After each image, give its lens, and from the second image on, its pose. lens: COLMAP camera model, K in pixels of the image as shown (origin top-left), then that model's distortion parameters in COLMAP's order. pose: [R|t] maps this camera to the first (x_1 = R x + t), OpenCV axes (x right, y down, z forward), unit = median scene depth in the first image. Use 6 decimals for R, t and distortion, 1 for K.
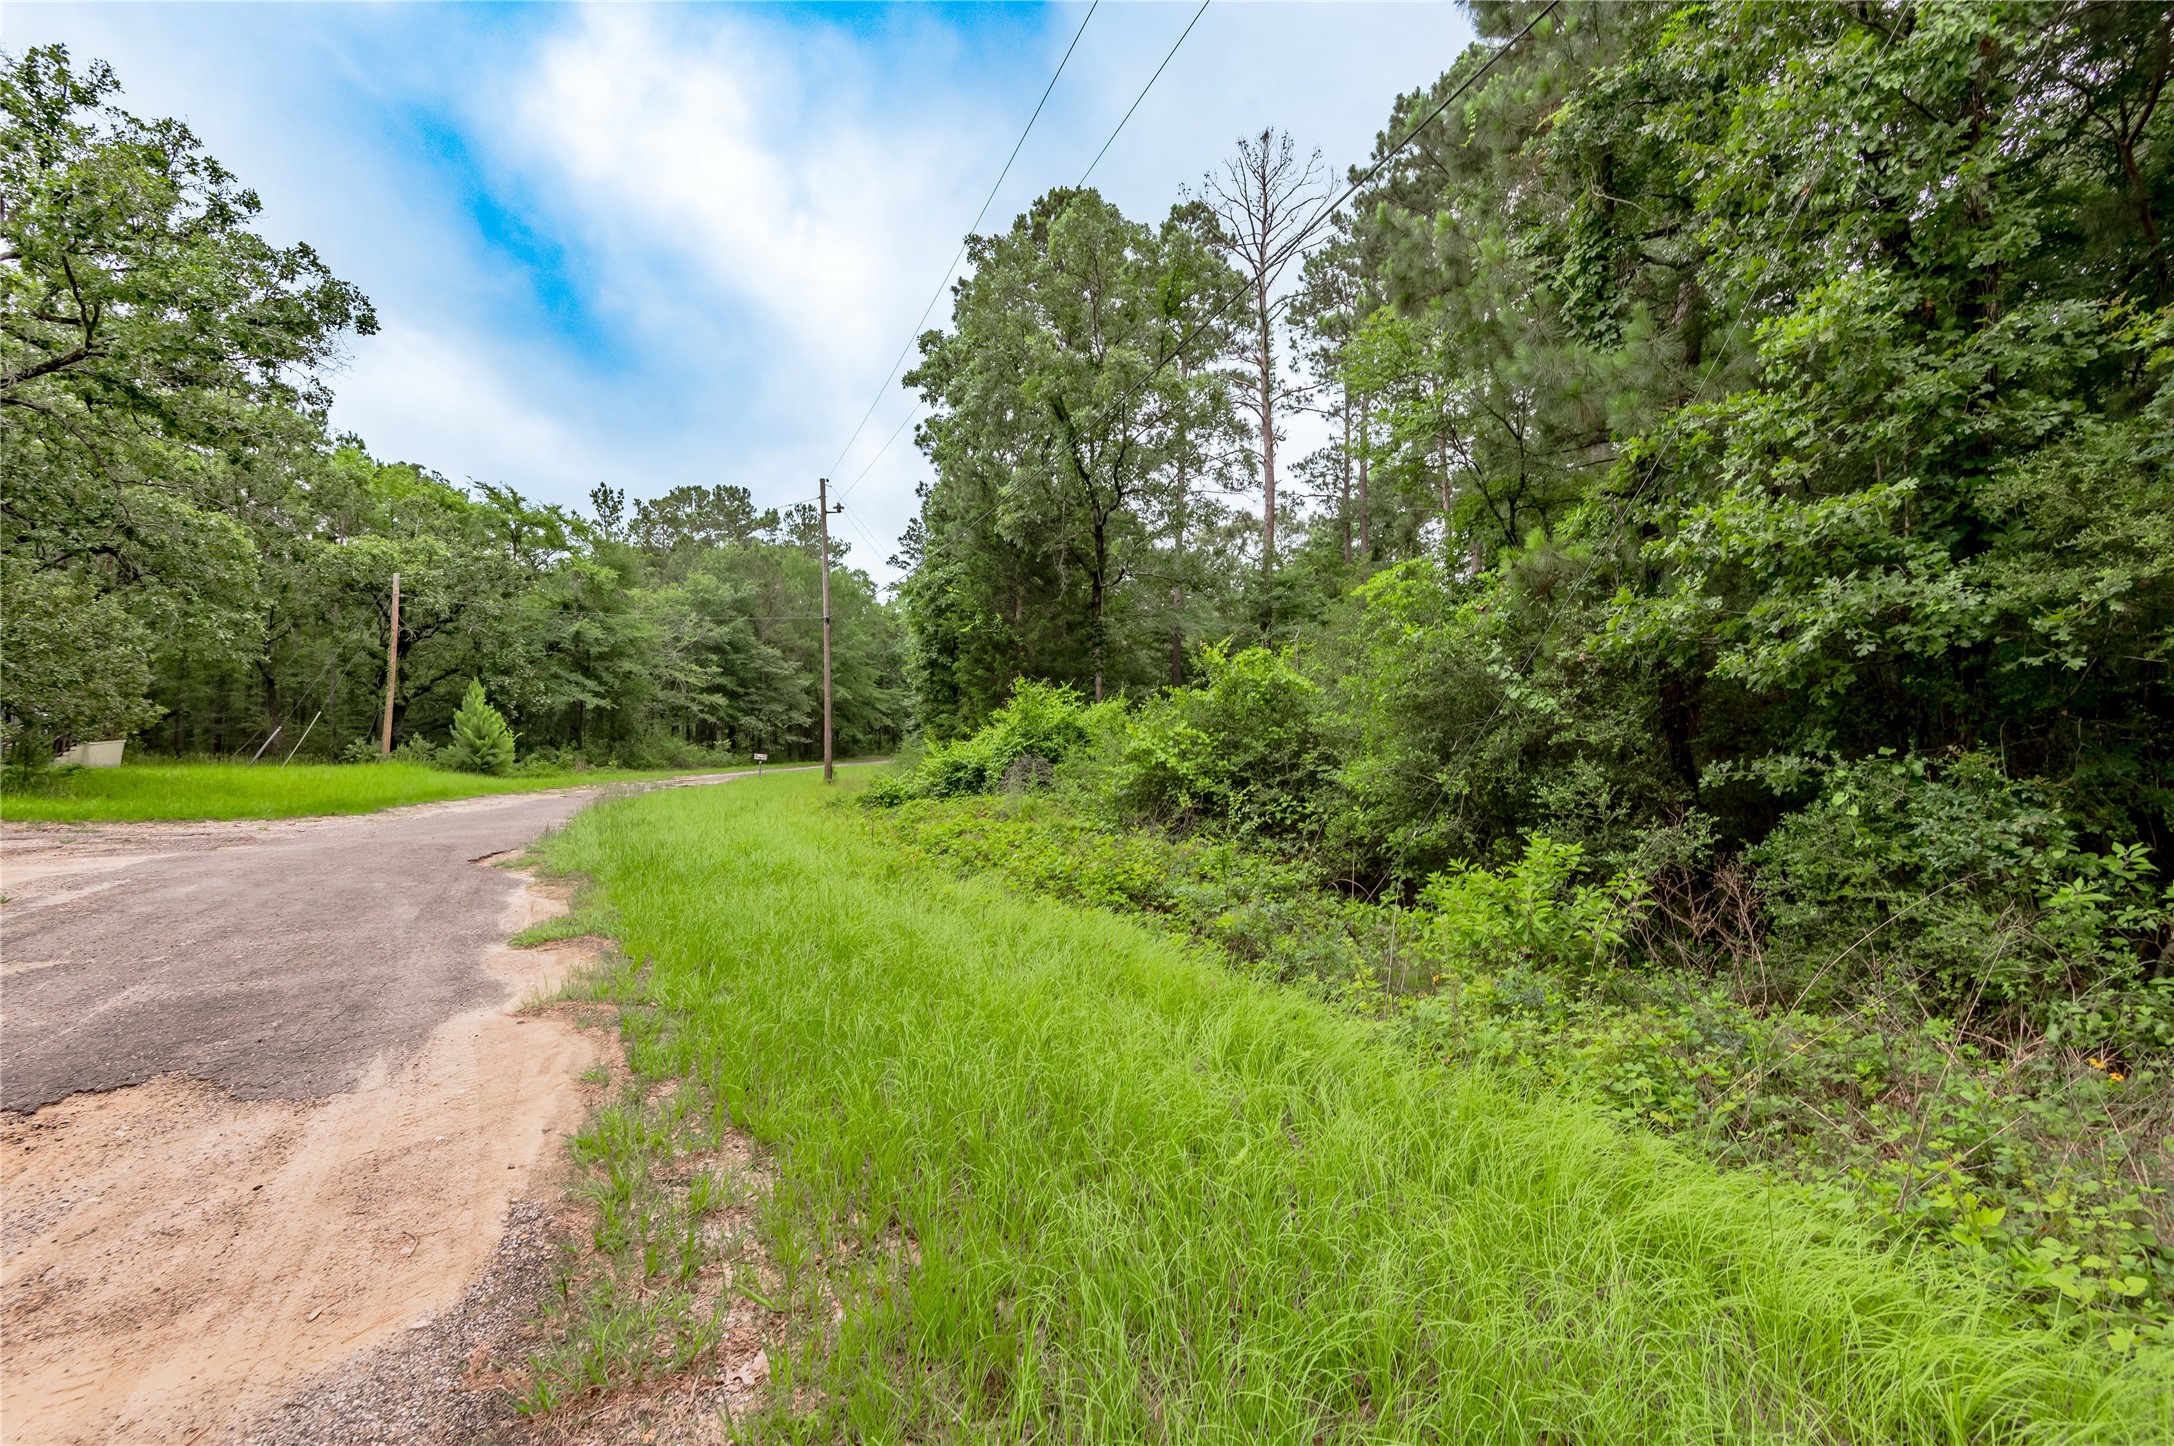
lens RADIAL K [[988.2, 0, 1087.0], [0, 988.2, 723.0], [0, 0, 1]] dist [0.029871, -0.022068]
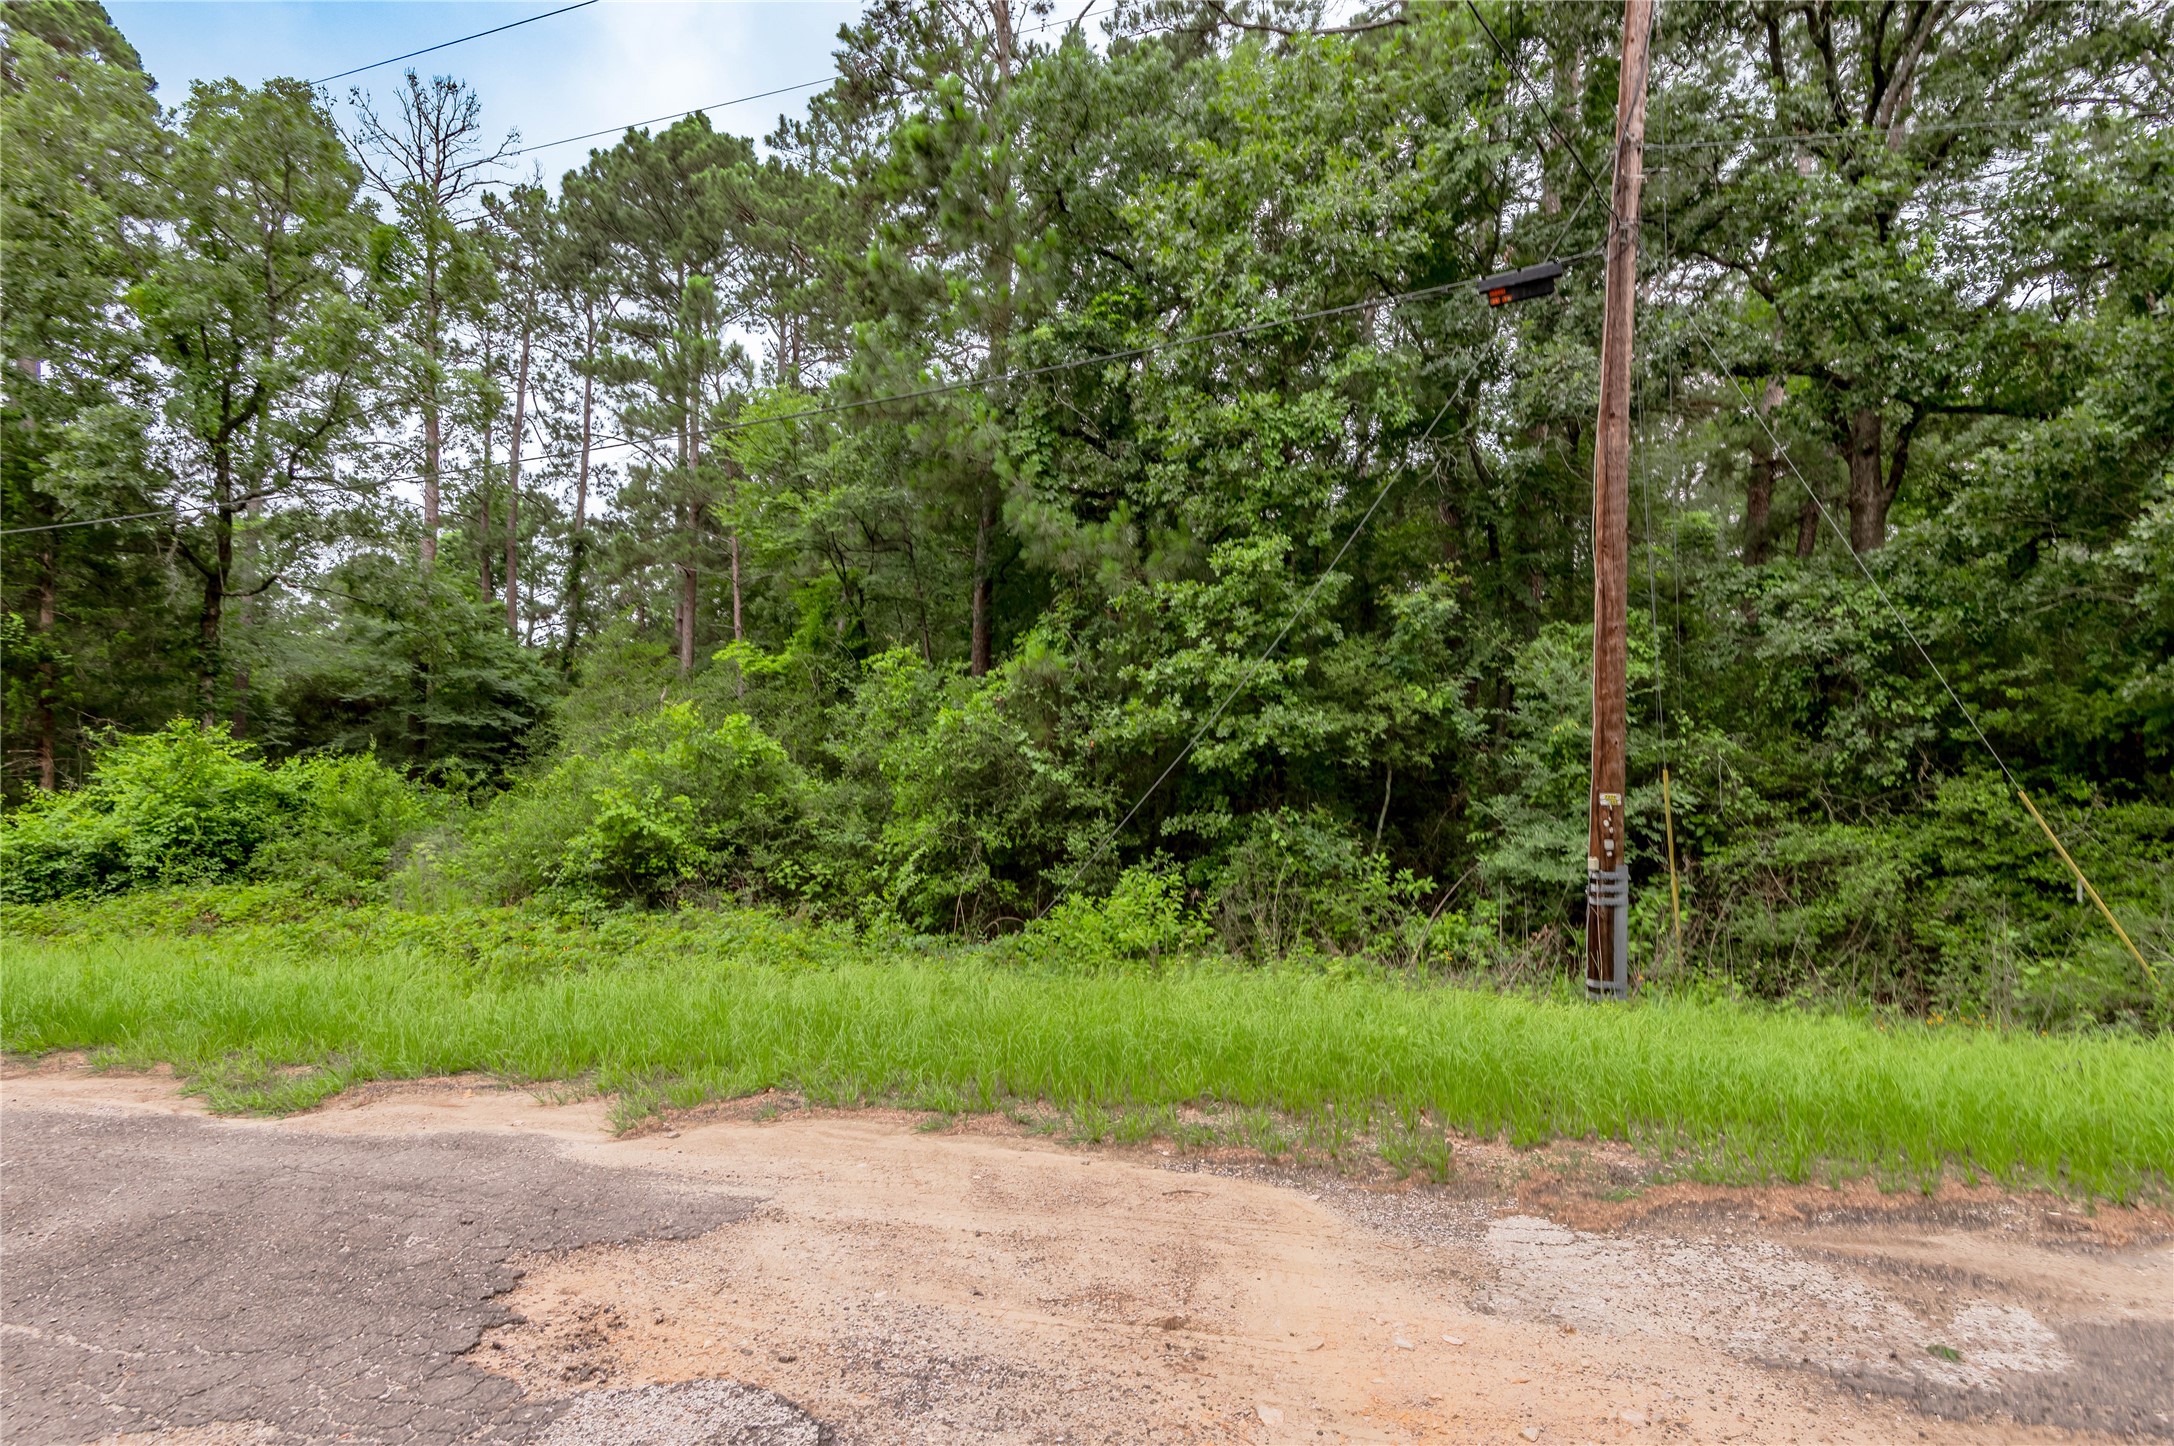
lens RADIAL K [[1056.3, 0, 1128.5], [0, 1056.3, 738.8], [0, 0, 1]] dist [0.042569, -0.029147]
pose [[0.617904, 0.042830, 0.785086, -0.513157], [-0.006695, 0.998766, -0.049218, -0.000499], [-0.786225, 0.025156, 0.617428, 0.031765]]
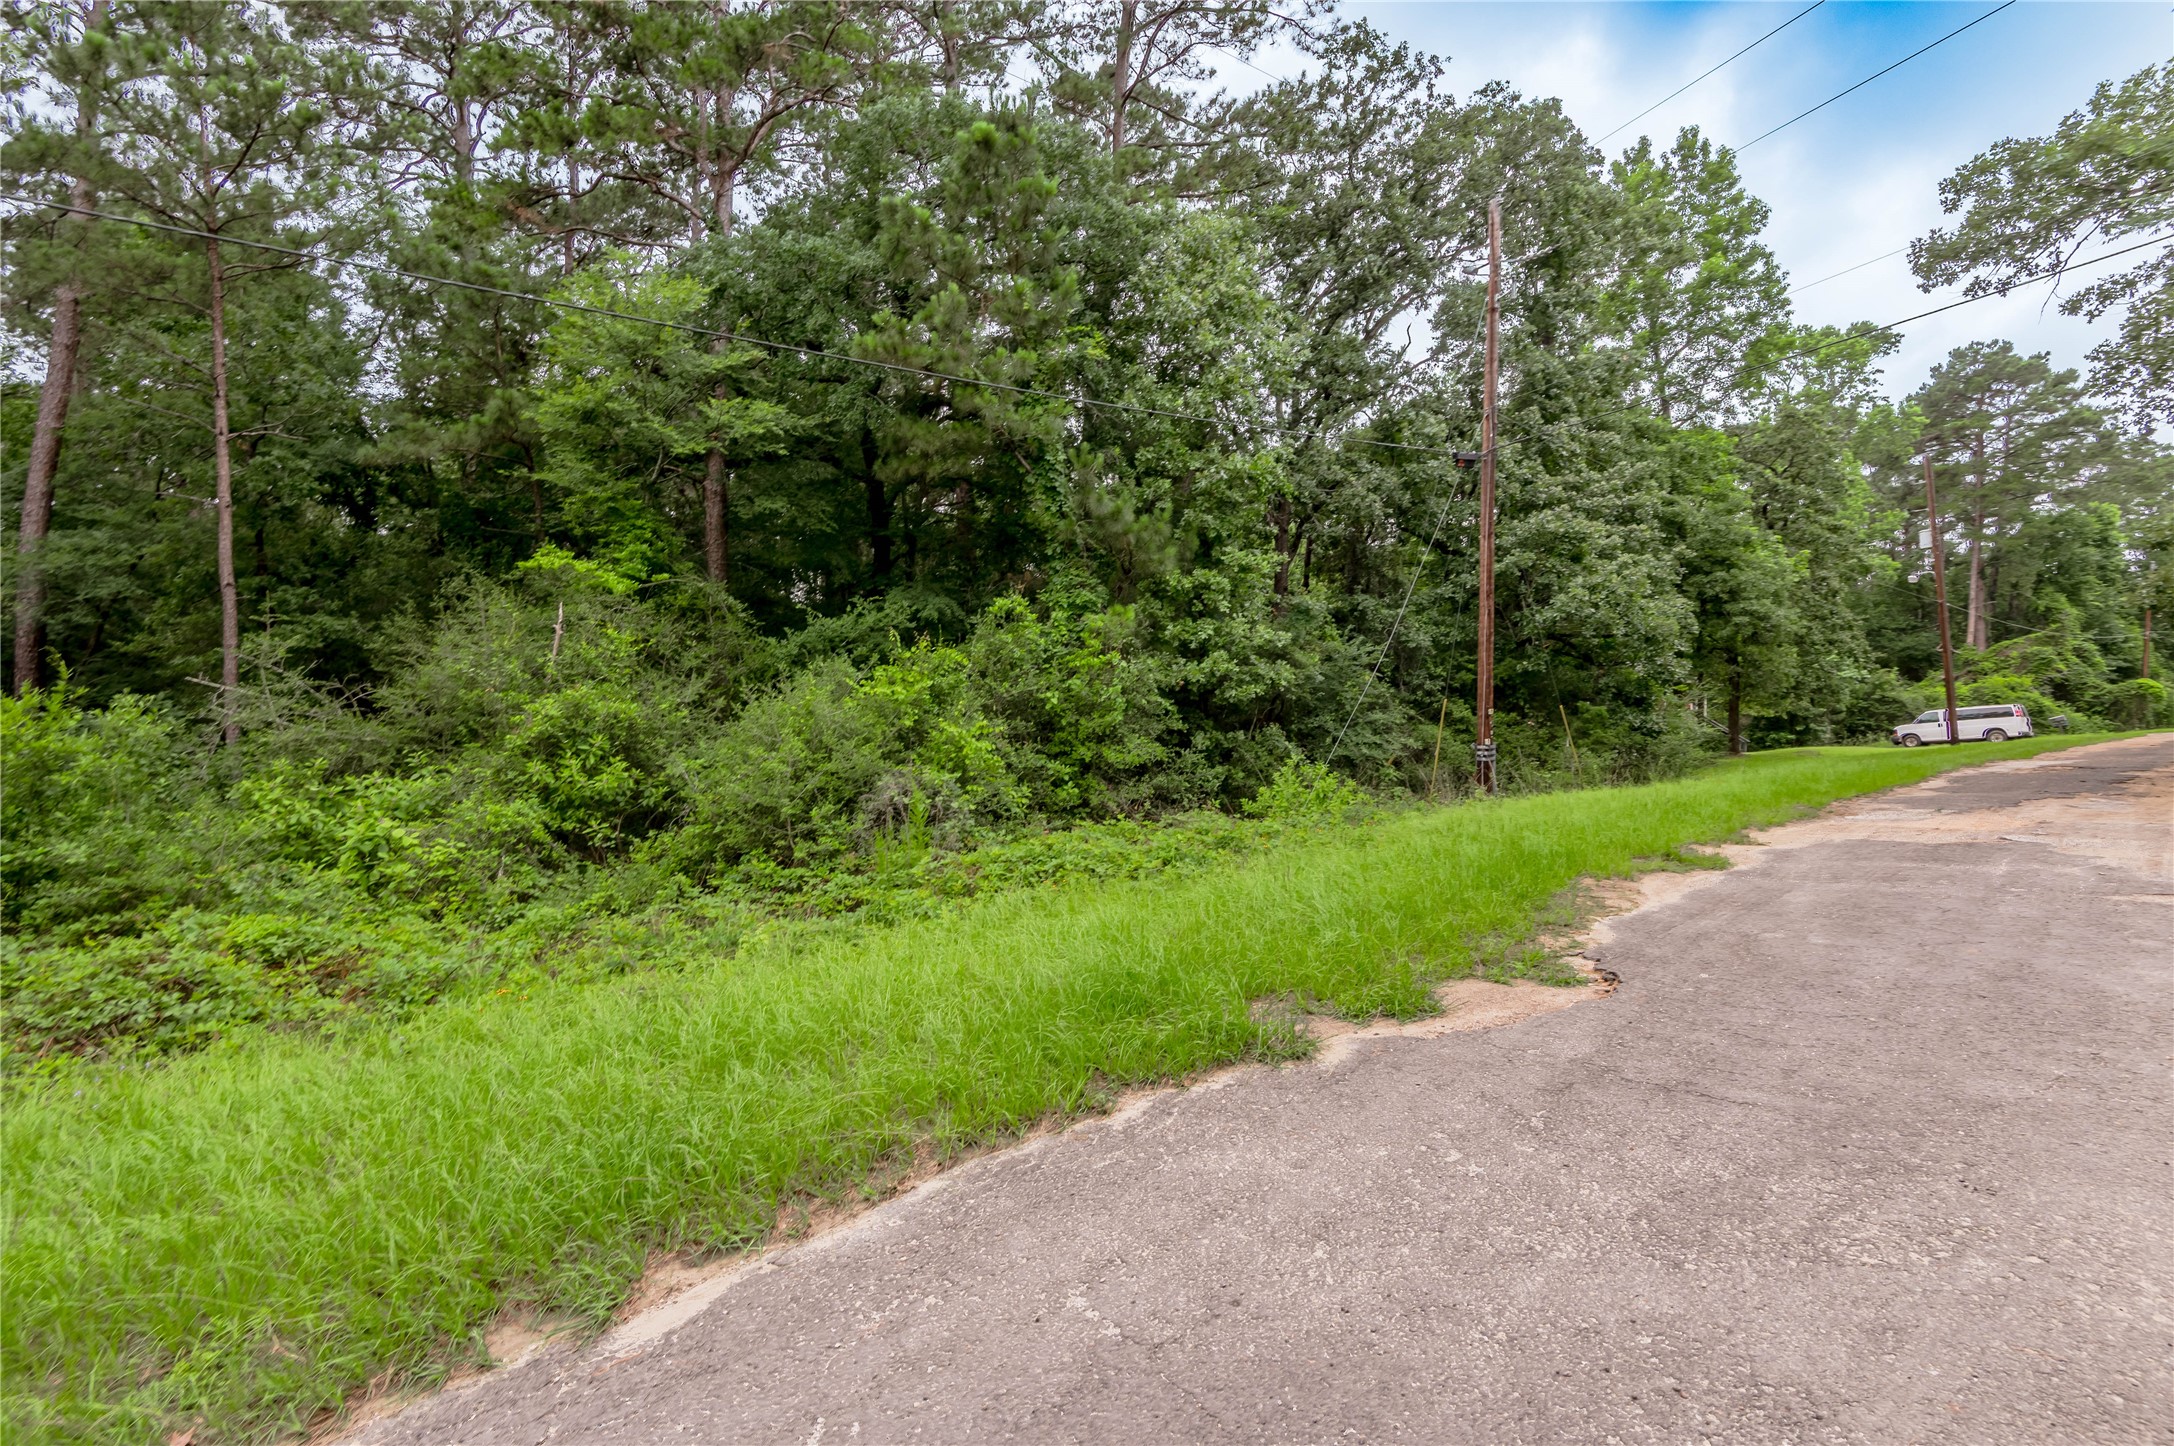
lens RADIAL K [[1011.9, 0, 1079.3], [0, 1011.9, 714.4], [0, 0, 1]] dist [0.039329, -0.024439]
pose [[-0.298081, 0.019088, 0.954350, -1.044629], [0.029585, 0.999504, -0.010751, 0.007749], [-0.954082, 0.025030, -0.298498, 1.395026]]
